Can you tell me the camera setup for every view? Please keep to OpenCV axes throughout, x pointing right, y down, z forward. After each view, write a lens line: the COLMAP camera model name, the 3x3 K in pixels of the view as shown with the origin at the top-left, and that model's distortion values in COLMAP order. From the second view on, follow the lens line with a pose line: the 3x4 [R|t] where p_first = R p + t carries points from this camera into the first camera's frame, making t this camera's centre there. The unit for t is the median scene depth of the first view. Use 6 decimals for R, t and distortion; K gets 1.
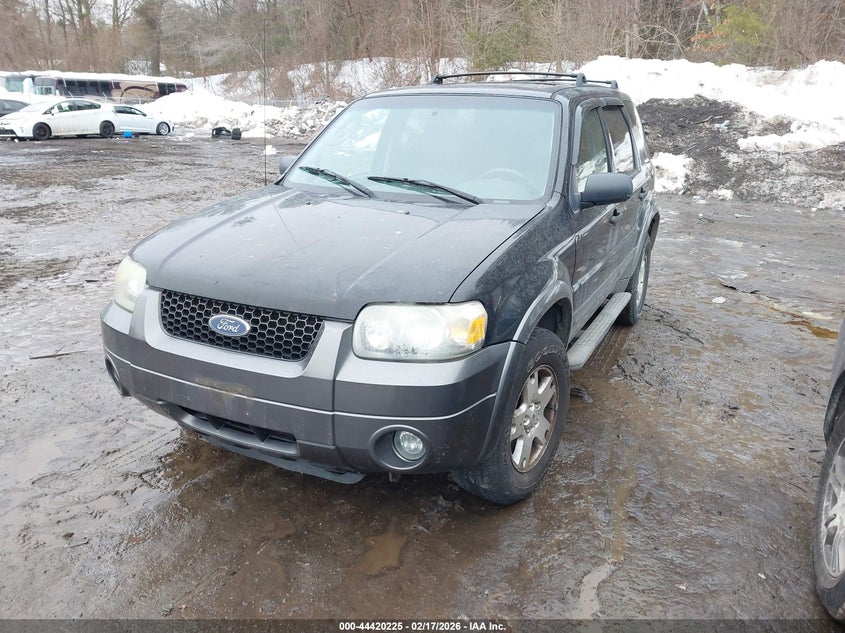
lens RADIAL K [[640.9, 0, 422.5], [0, 640.9, 316.5], [0, 0, 1]] dist [0.006507, 0.000151]
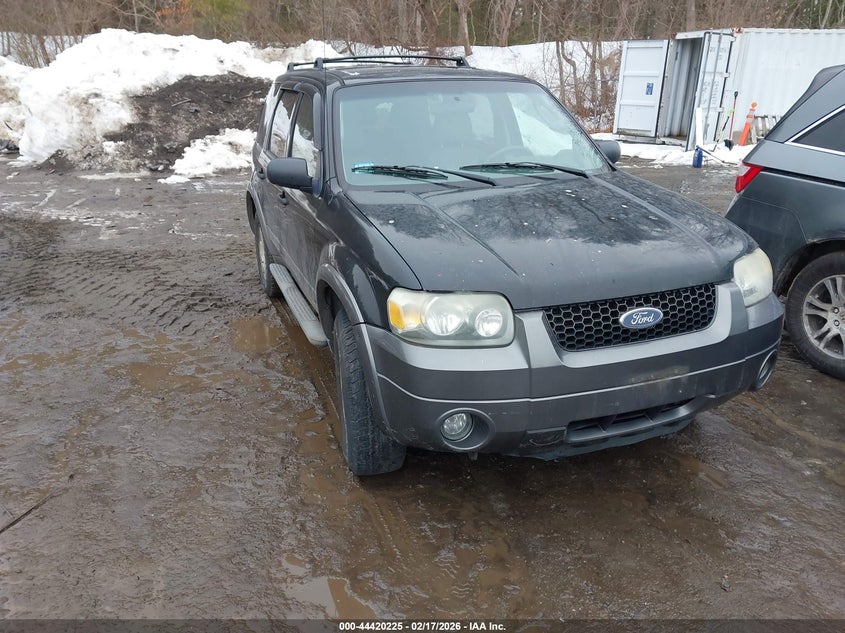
lens RADIAL K [[640.9, 0, 422.5], [0, 640.9, 316.5], [0, 0, 1]] dist [0.006507, 0.000151]
pose [[0.692937, -0.265918, 0.670169, -1.085261], [0.242264, 0.961332, 0.130955, -0.181730], [-0.679078, 0.071614, 0.730564, 0.444778]]
